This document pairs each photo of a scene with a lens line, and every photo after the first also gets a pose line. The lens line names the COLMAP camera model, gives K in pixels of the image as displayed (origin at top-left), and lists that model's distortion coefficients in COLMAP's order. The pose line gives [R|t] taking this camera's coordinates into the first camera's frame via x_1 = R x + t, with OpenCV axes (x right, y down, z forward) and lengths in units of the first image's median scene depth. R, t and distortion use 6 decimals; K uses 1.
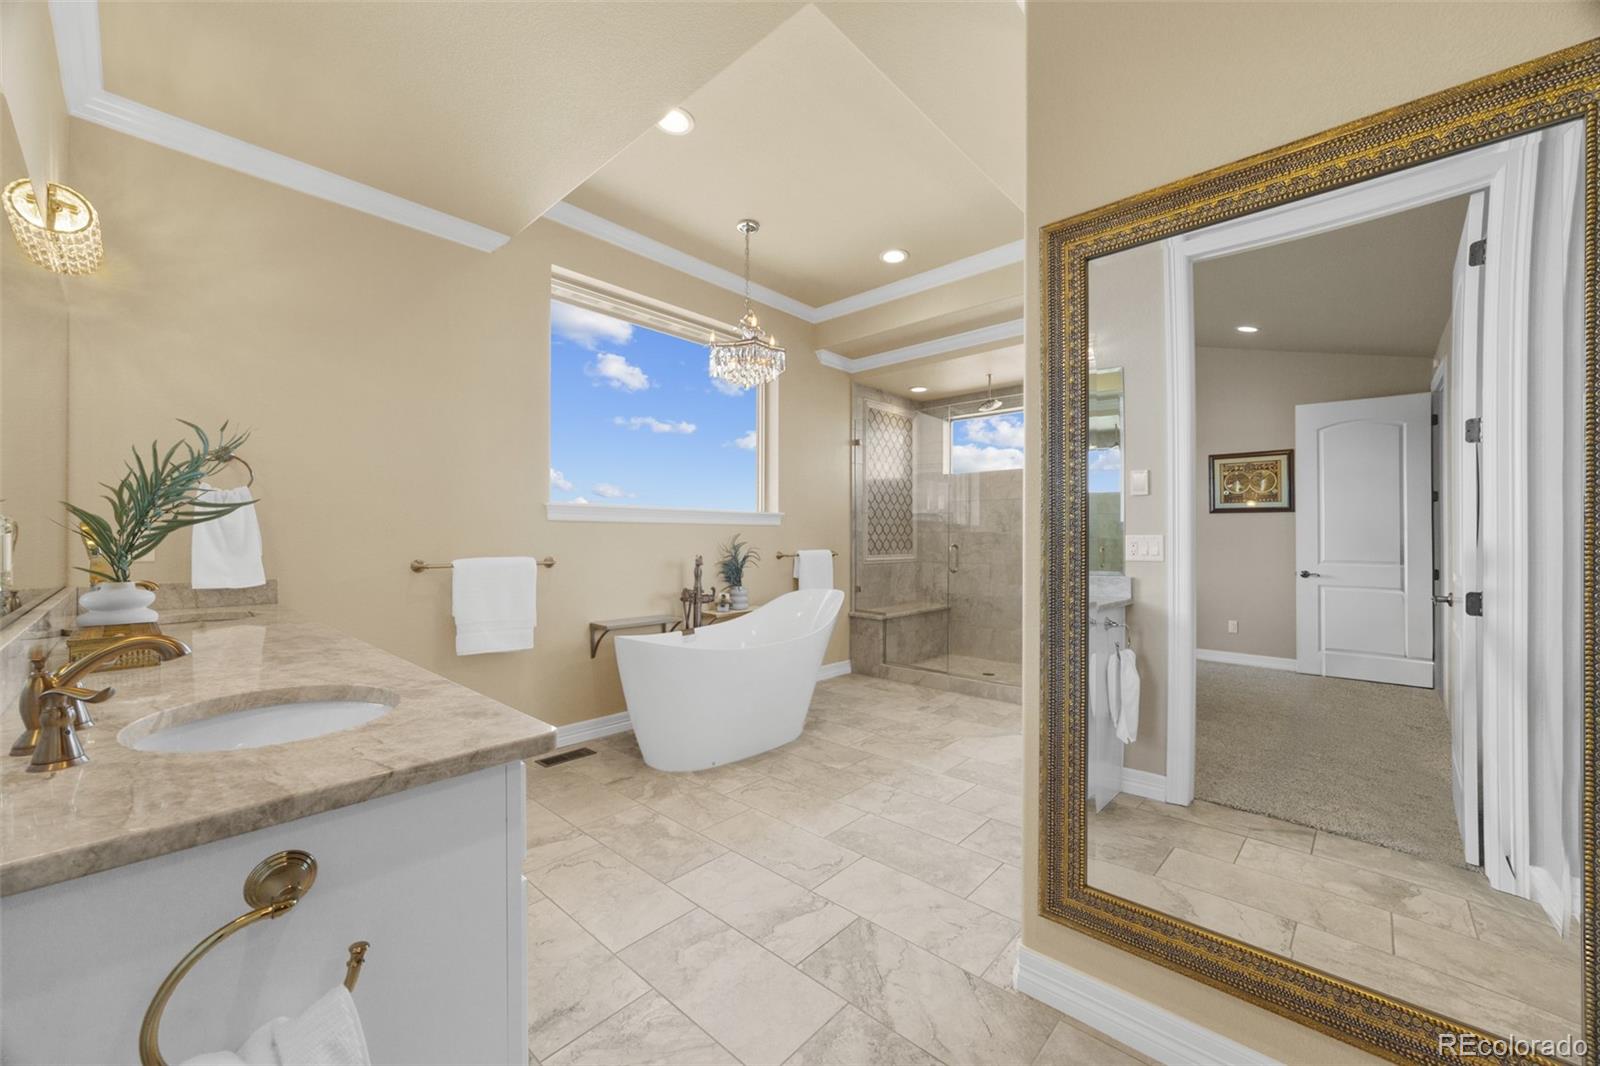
lens RADIAL K [[609.5, 0, 802.9], [0, 609.5, 538.4], [0, 0, 1]] dist [0.002418, 0.000182]
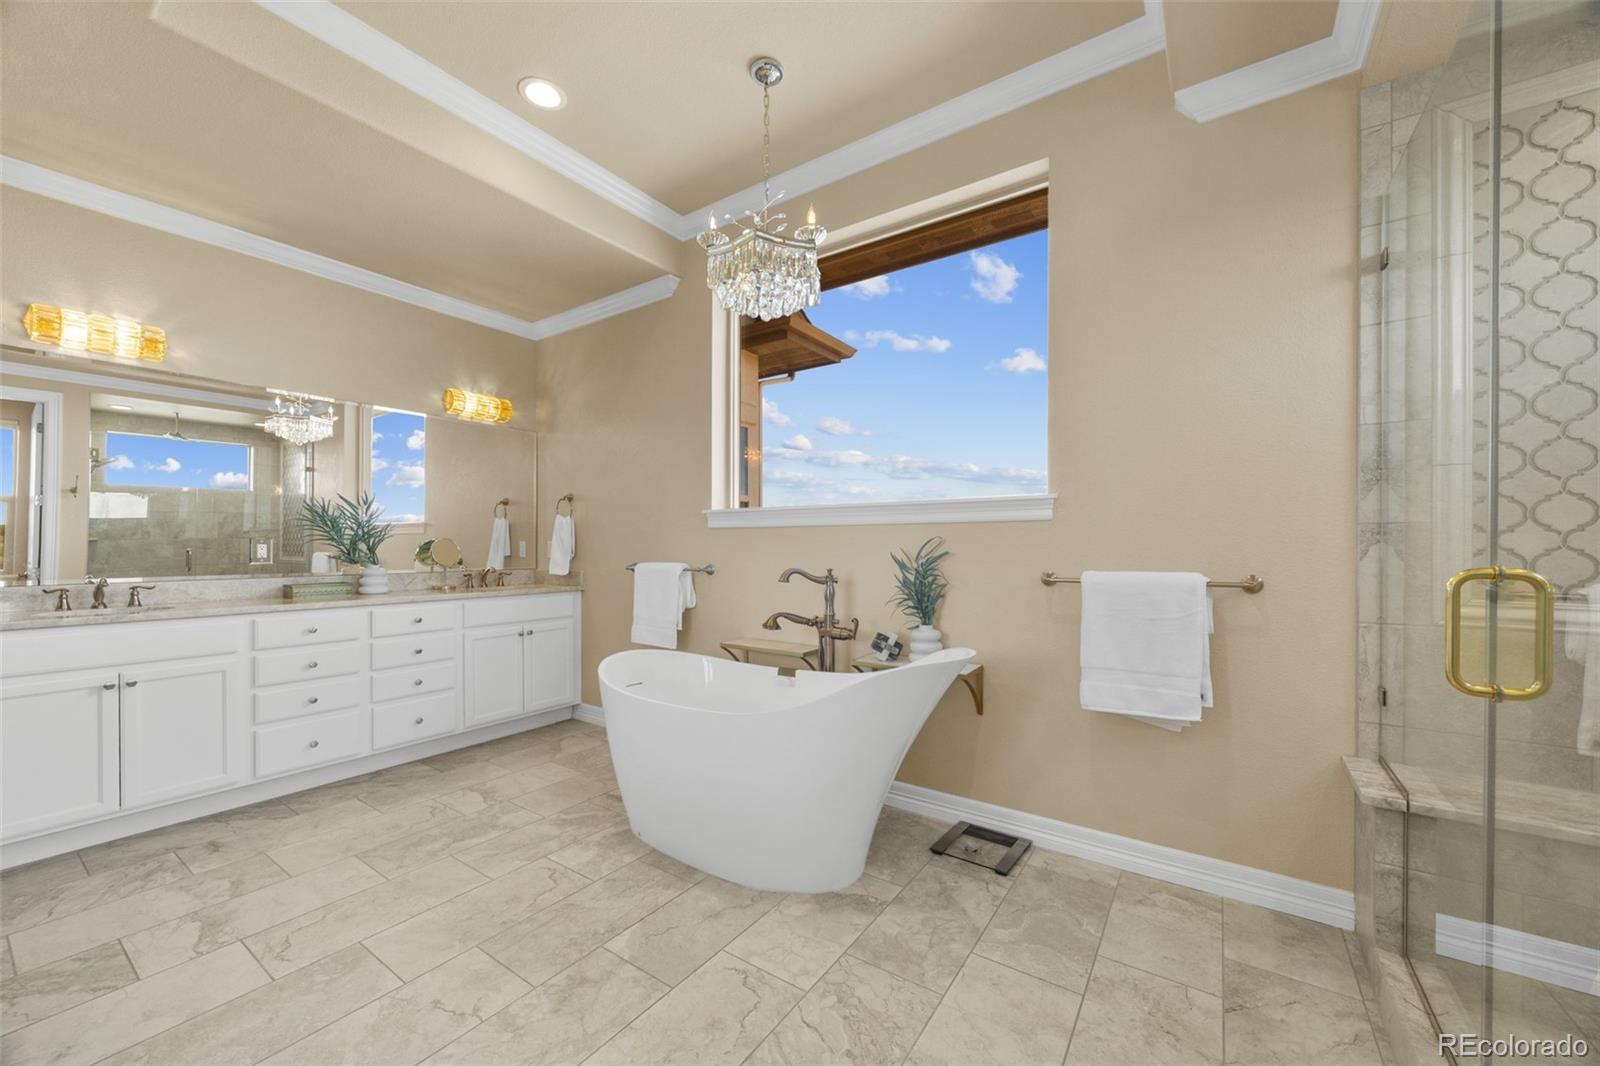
lens RADIAL K [[609.5, 0, 802.9], [0, 609.5, 538.4], [0, 0, 1]] dist [0.002418, 0.000182]
pose [[0.128672, -0.009959, -0.991637, 0.603014], [0.004182, 0.999946, -0.009500, -0.002132], [0.991678, -0.002925, 0.128706, 1.009212]]
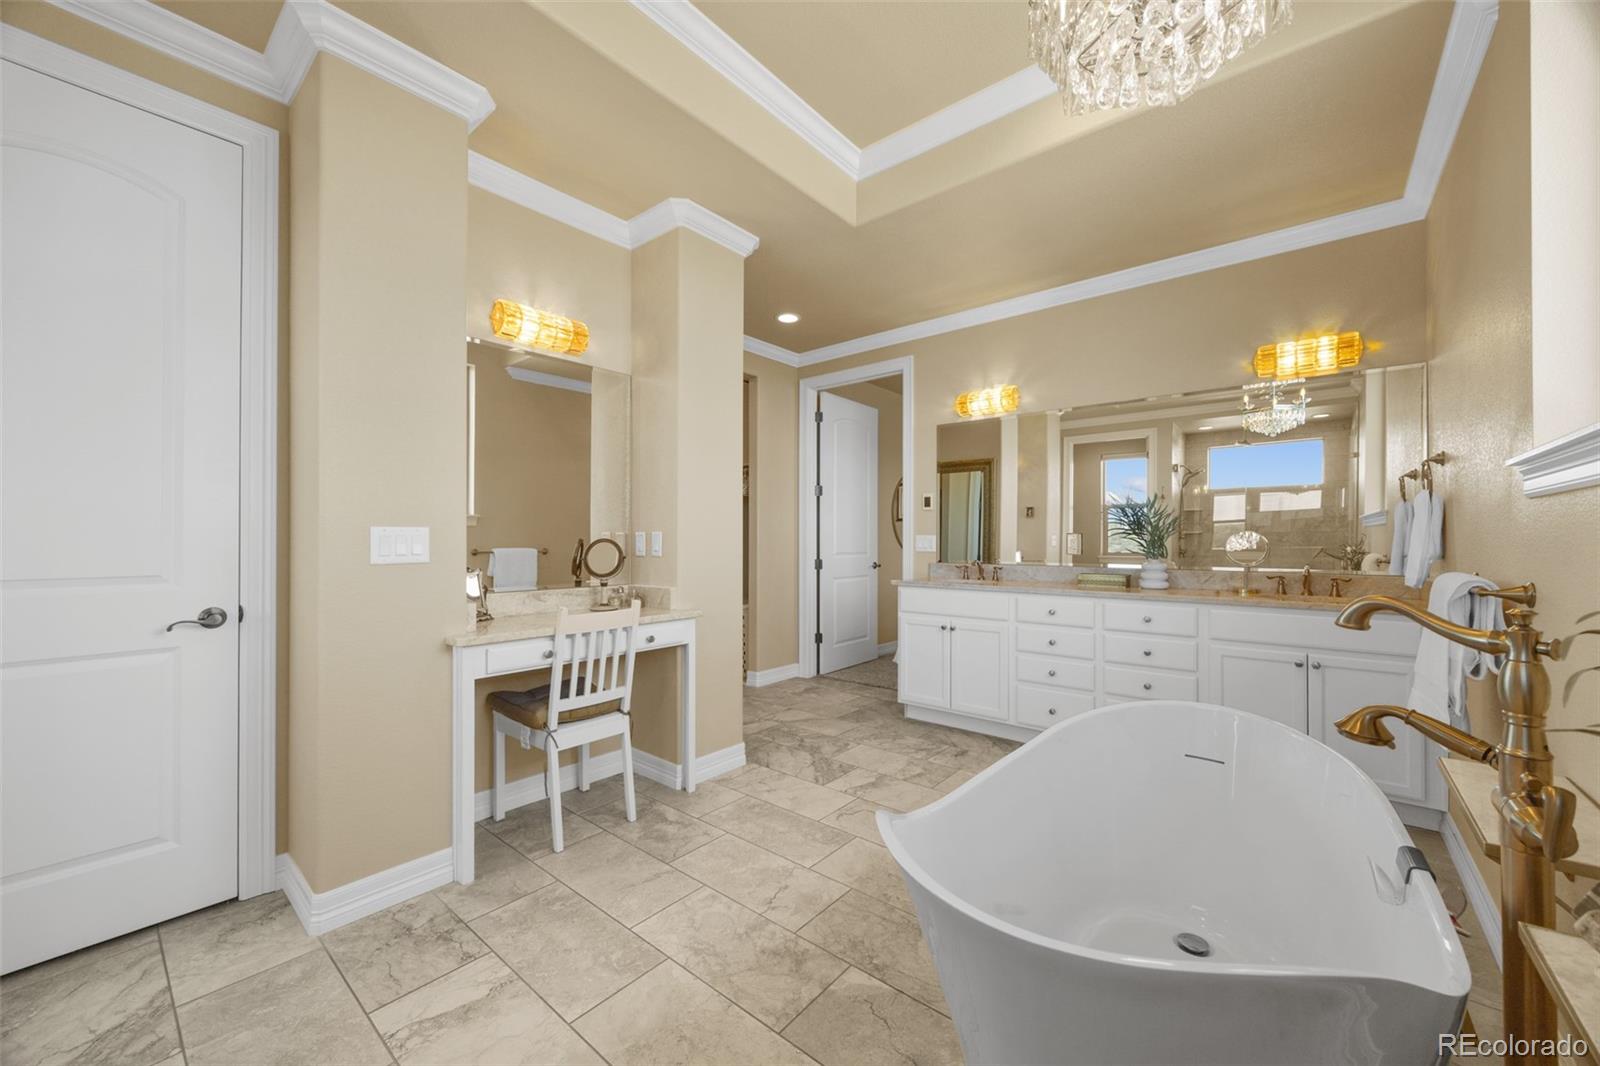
lens RADIAL K [[609.5, 0, 802.9], [0, 609.5, 538.4], [0, 0, 1]] dist [0.002418, 0.000182]
pose [[-0.999037, -0.003384, -0.043755, 0.117457], [-0.003162, 0.999982, -0.005143, 0.002750], [0.043772, -0.005000, -0.999029, 1.394079]]
